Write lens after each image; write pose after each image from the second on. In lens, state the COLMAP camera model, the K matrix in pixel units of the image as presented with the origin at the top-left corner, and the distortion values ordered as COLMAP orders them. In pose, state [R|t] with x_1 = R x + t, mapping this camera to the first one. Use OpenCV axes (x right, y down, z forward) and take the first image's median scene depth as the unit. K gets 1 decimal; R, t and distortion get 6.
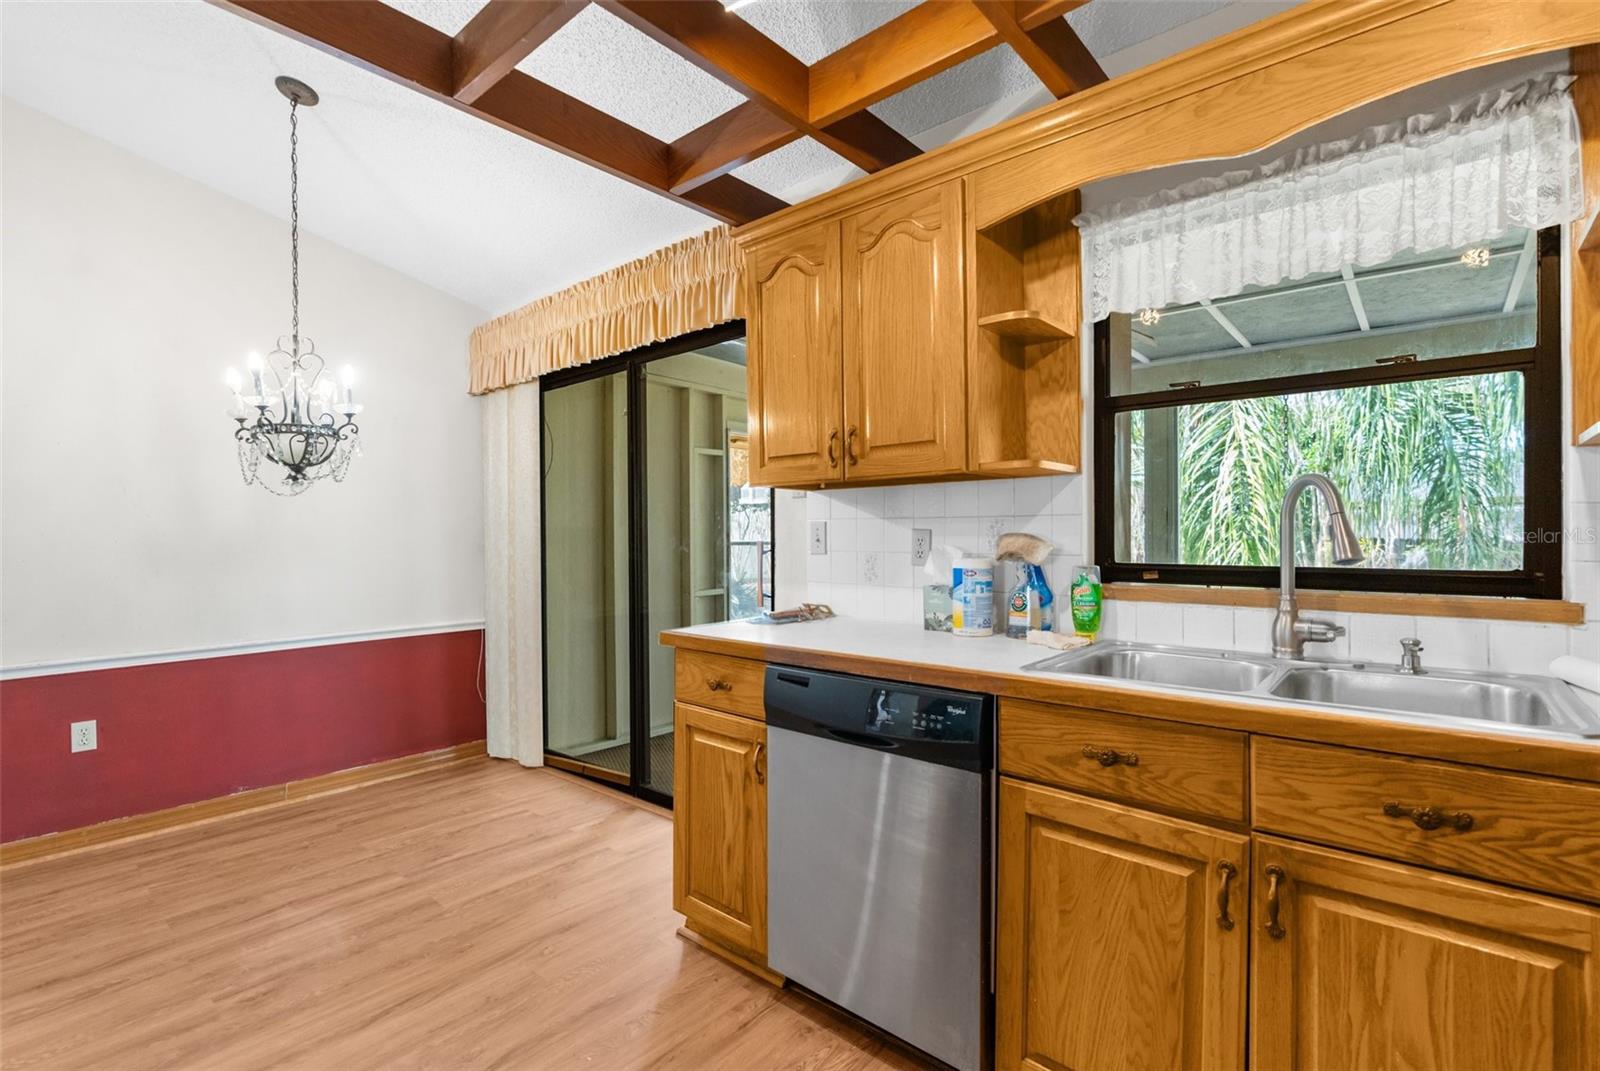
lens RADIAL K [[731.0, 0, 808.9], [0, 731.0, 543.1], [0, 0, 1]] dist [-0.011865, 0.004346]
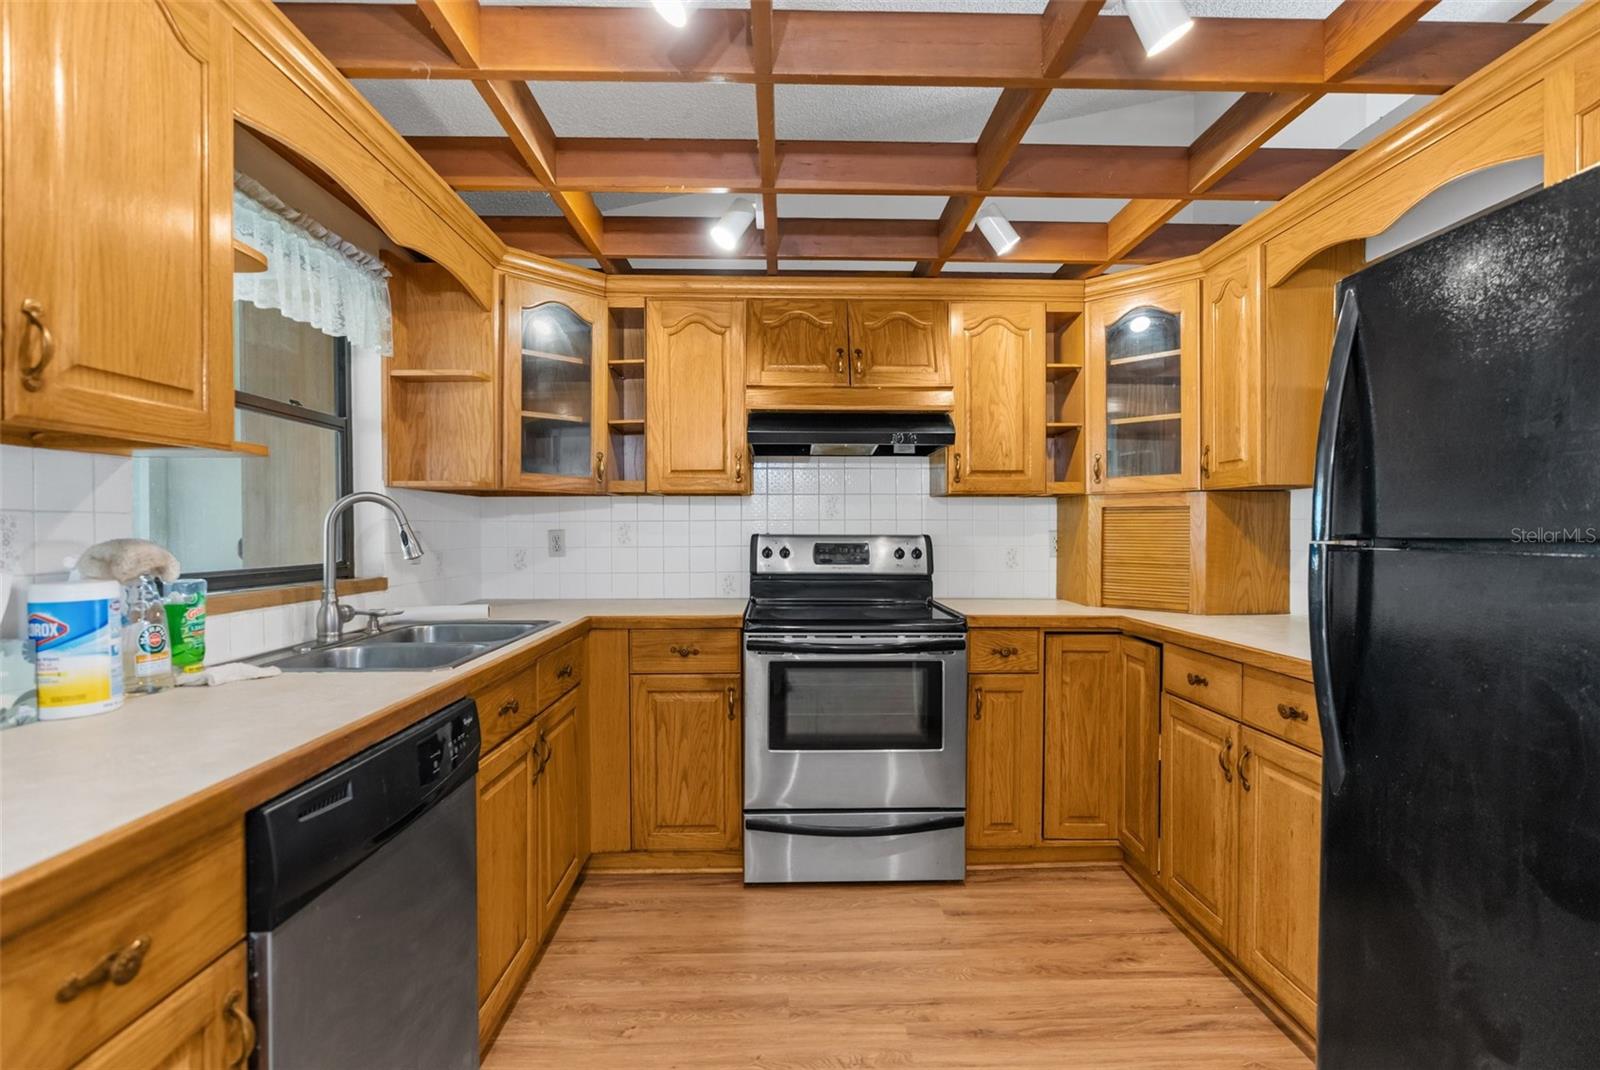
lens RADIAL K [[731.0, 0, 795.5], [0, 731.0, 536.6], [0, 0, 1]] dist [-0.011865, 0.004346]
pose [[-0.663181, -0.000975, 0.748458, -0.797213], [0.010795, 0.999883, 0.010867, -0.021329], [-0.748381, 0.015286, -0.663093, 1.282505]]
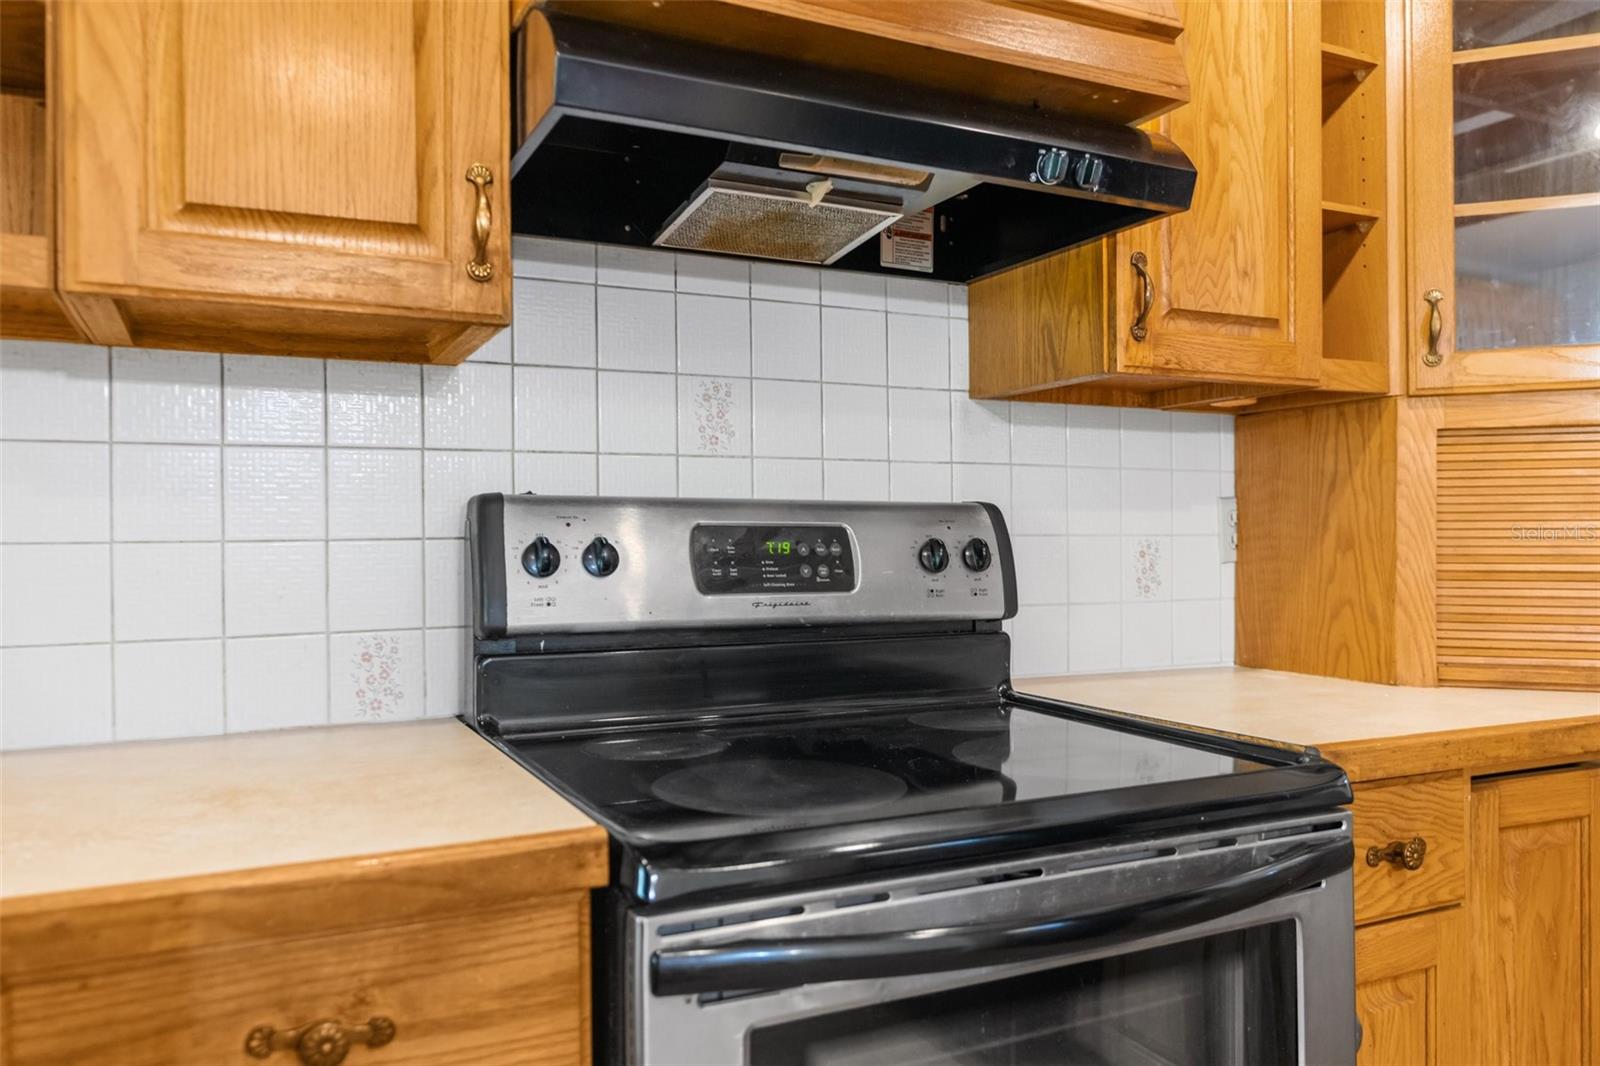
lens RADIAL K [[1176.1, 0, 800.2], [0, 1176.1, 543.3], [0, 0, 1]] dist [0.002480, 0.004411]
pose [[-0.914804, 0.009322, 0.403790, 0.182755], [0.014490, 0.999848, 0.009744, 0.025015], [-0.403638, 0.014765, -0.914800, 0.780316]]
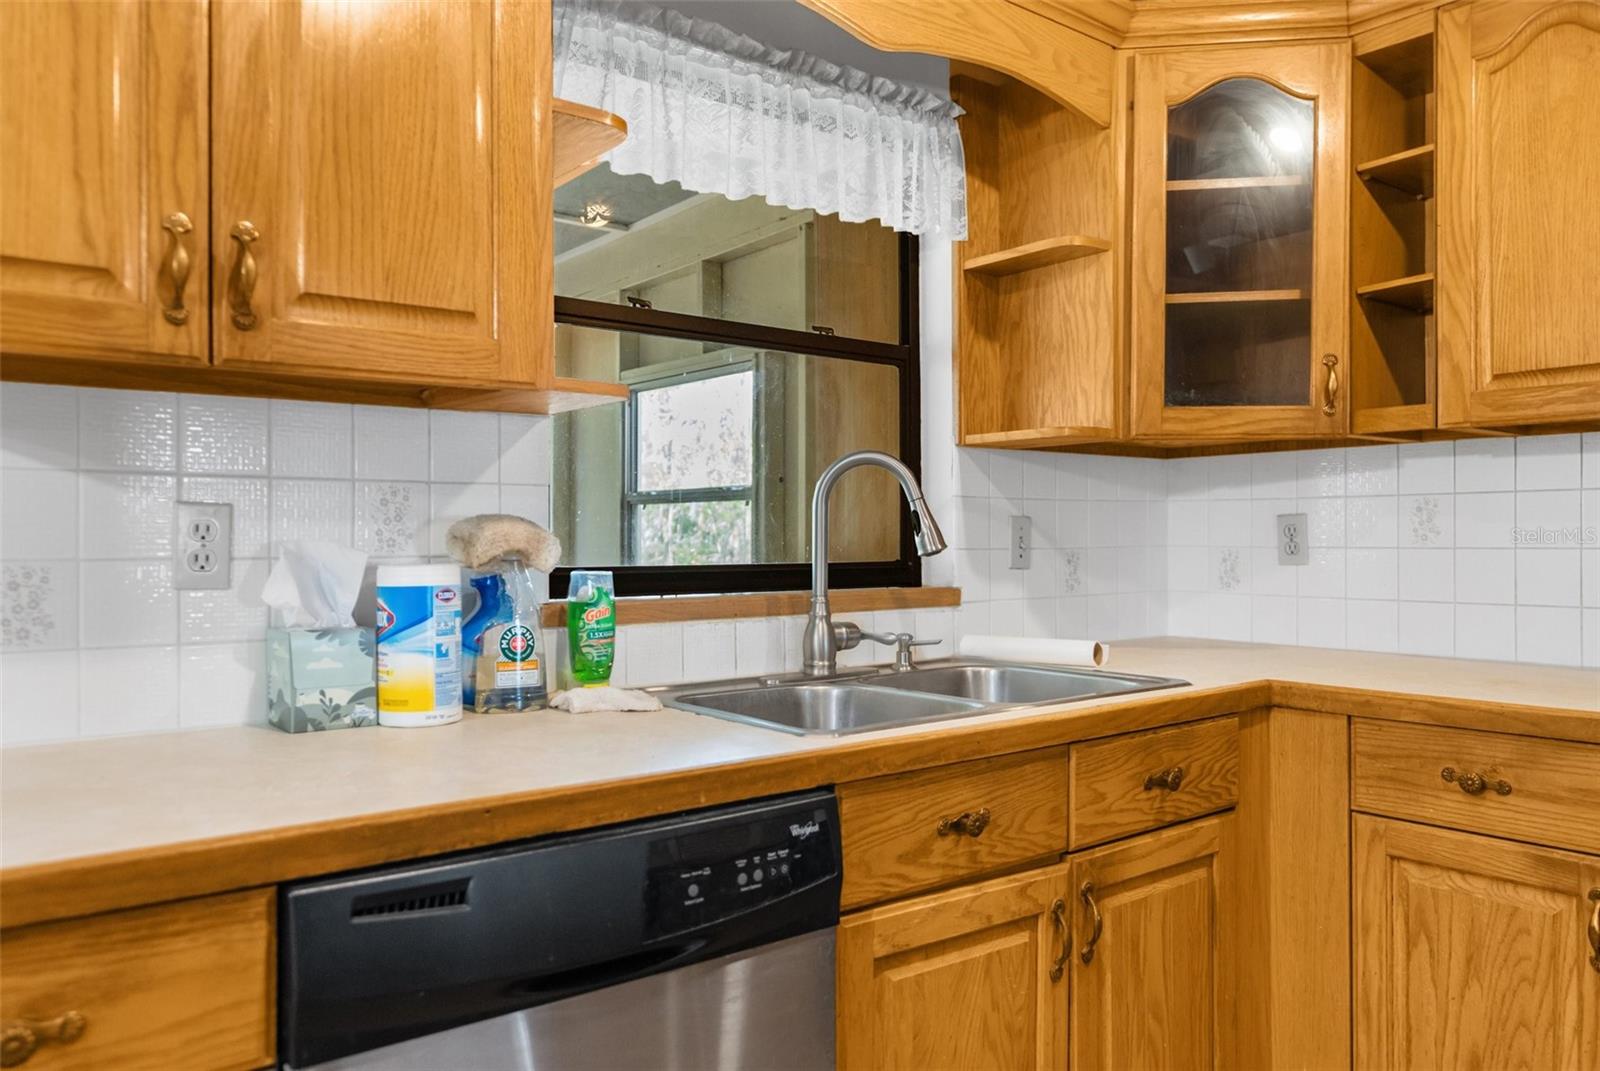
lens RADIAL K [[1159.0, 0, 791.6], [0, 1159.0, 540.6], [0, 0, 1]] dist [0.004253, -0.002986]
pose [[0.194599, 0.000533, 0.980883, -0.650115], [0.008397, 0.999962, -0.002209, 0.011443], [-0.980847, 0.008666, 0.194587, 0.817622]]
